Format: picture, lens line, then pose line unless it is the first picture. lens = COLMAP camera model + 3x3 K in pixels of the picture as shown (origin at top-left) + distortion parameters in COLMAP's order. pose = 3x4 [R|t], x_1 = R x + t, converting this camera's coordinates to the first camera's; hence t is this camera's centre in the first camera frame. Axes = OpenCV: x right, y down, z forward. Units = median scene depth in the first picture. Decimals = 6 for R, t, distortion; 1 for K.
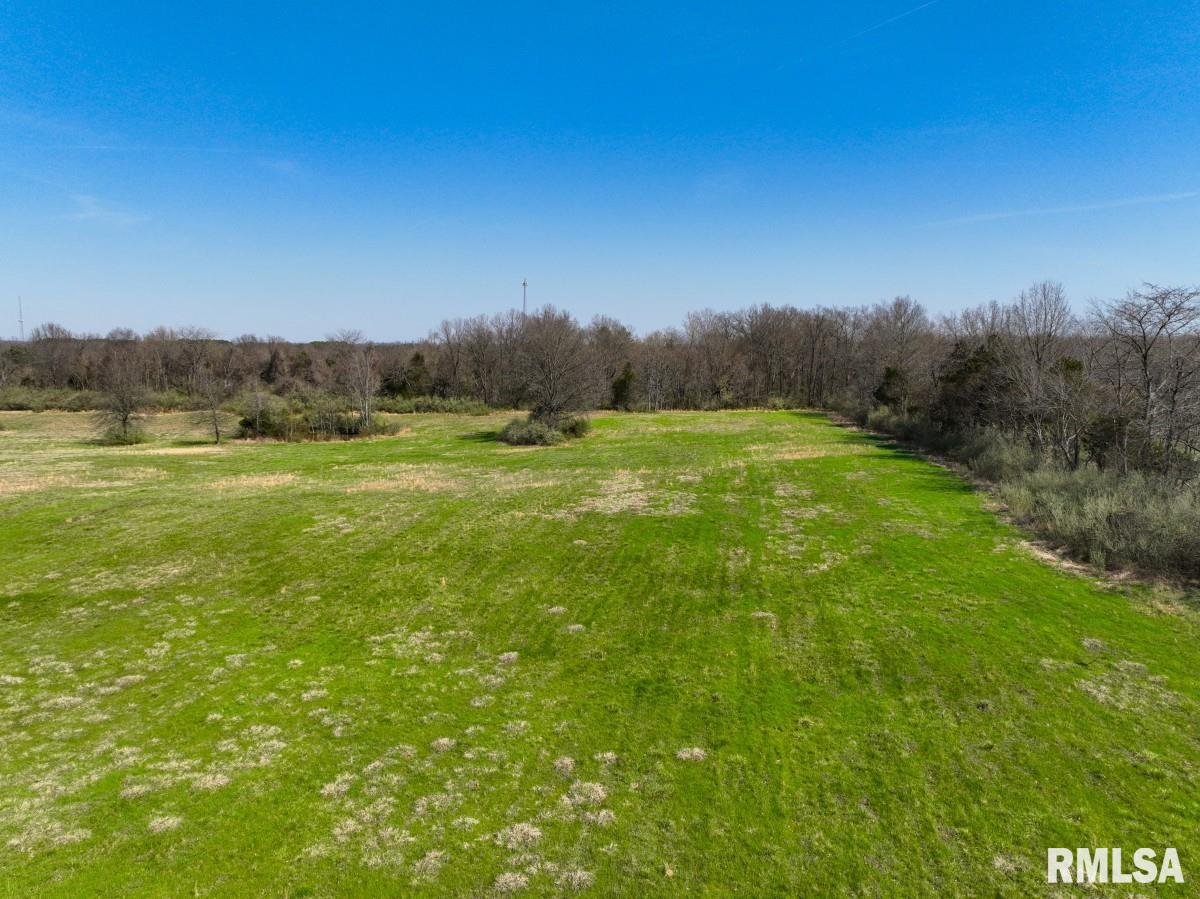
lens RADIAL K [[841.7, 0, 601.6], [0, 841.7, 444.3], [0, 0, 1]] dist [-0.001001, 0.014224]
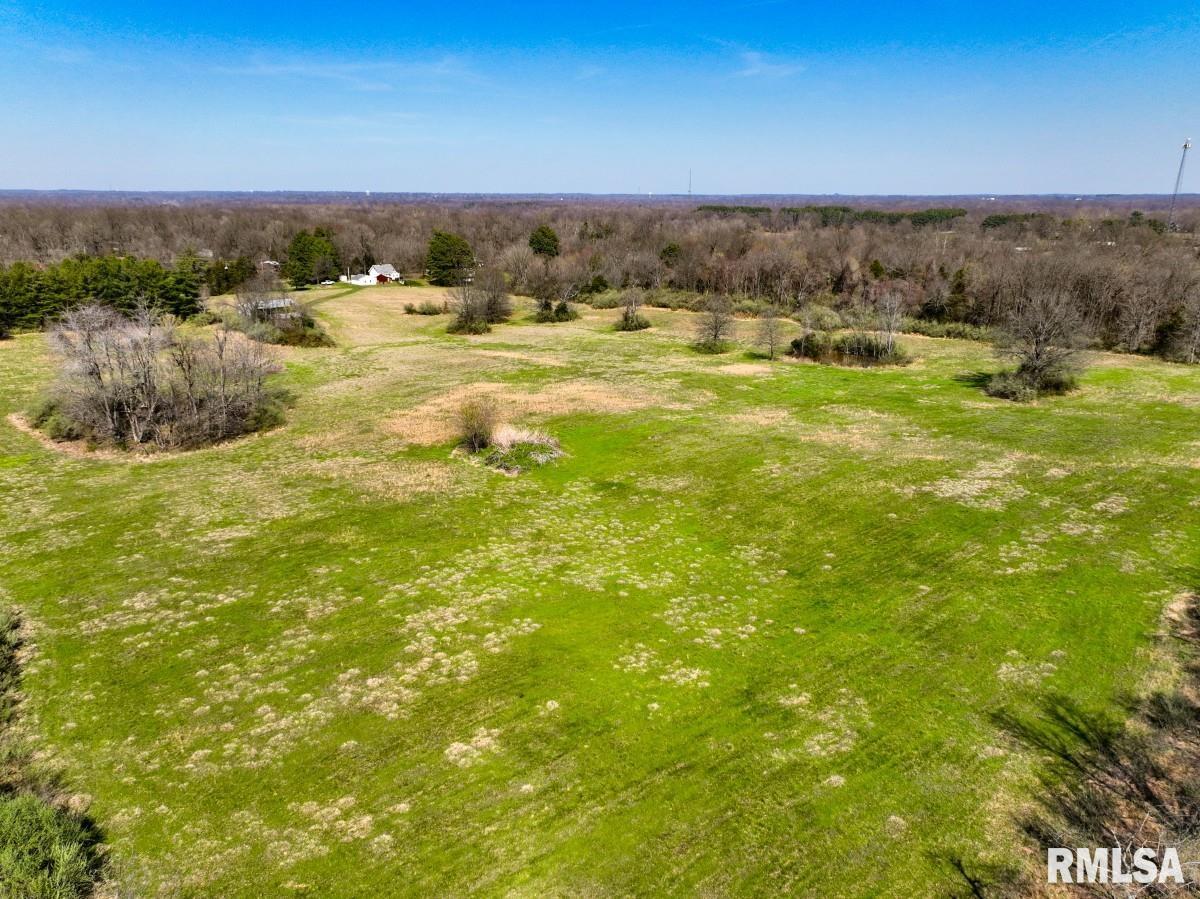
lens RADIAL K [[841.7, 0, 597.7], [0, 841.7, 446.5], [0, 0, 1]] dist [-0.001001, 0.014224]
pose [[0.759458, 0.180476, -0.625022, 0.204113], [-0.068983, 0.977673, 0.198484, -0.113417], [0.646889, -0.107625, 0.754951, -0.221249]]
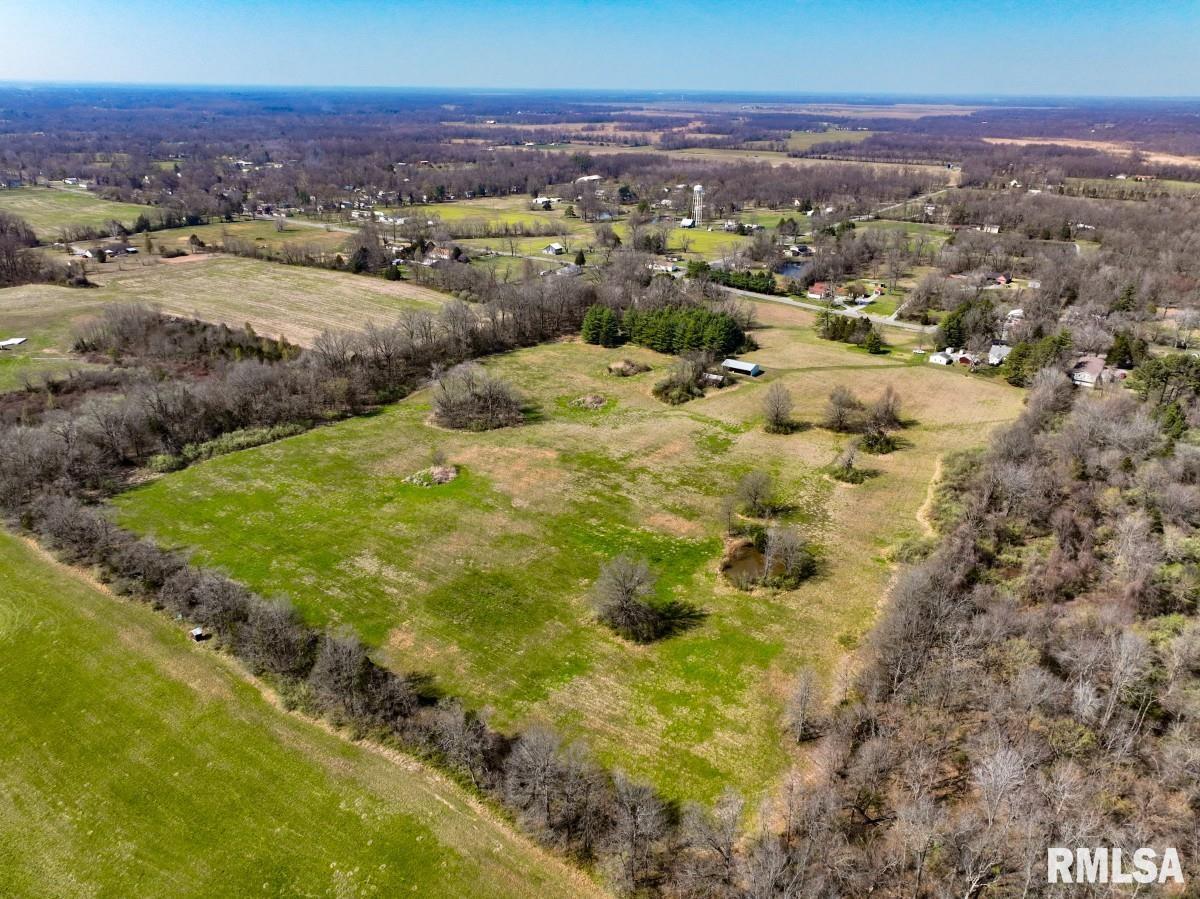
lens RADIAL K [[841.7, 0, 599.8], [0, 841.7, 450.9], [0, 0, 1]] dist [-0.001001, 0.014224]
pose [[-0.454683, 0.341627, -0.822529, 0.987277], [-0.116849, 0.892649, 0.435343, -0.848016], [0.882955, 0.294055, -0.365954, 1.326478]]
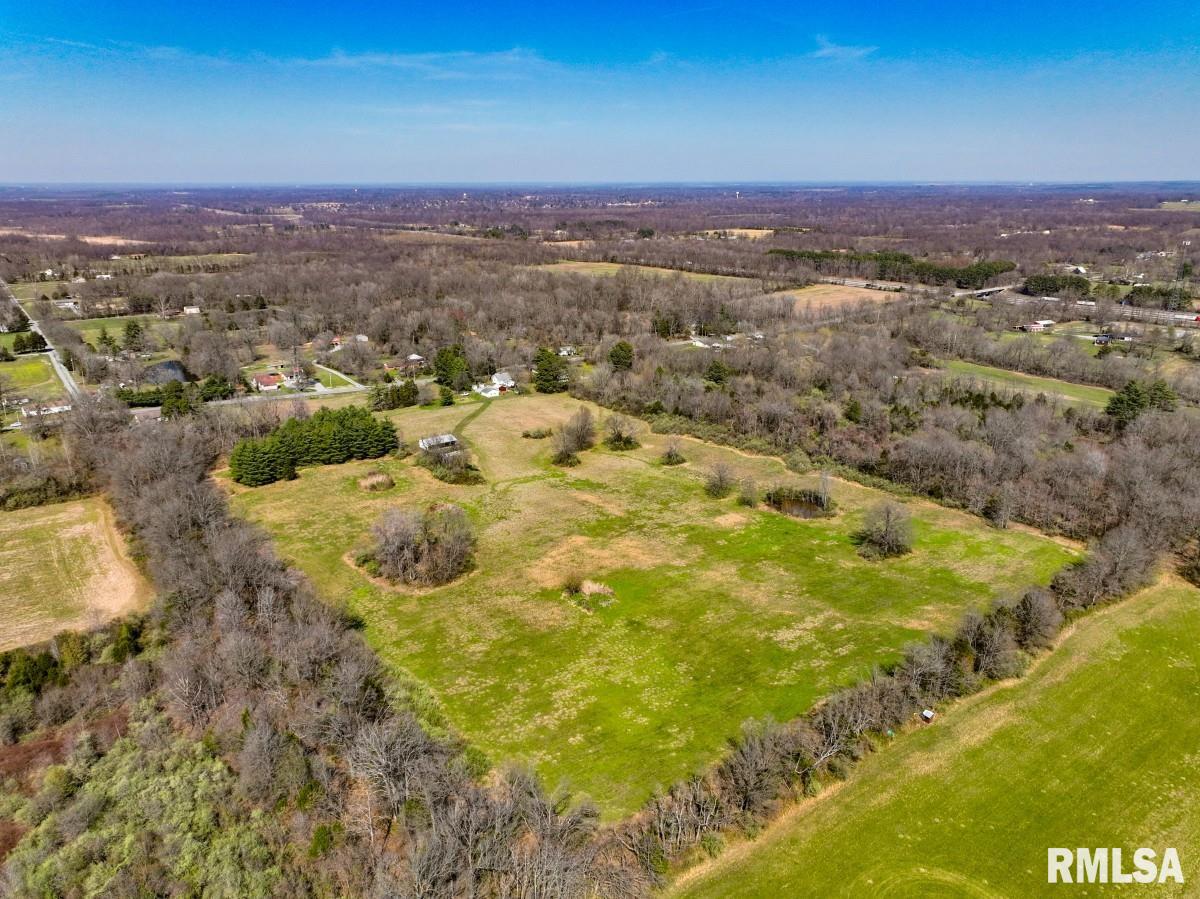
lens RADIAL K [[841.7, 0, 598.8], [0, 841.7, 453.4], [0, 0, 1]] dist [-0.001001, 0.014224]
pose [[0.689979, 0.216046, -0.690835, 0.757611], [-0.071729, 0.970127, 0.231750, -0.616389], [0.720266, -0.110350, 0.684865, -0.782527]]
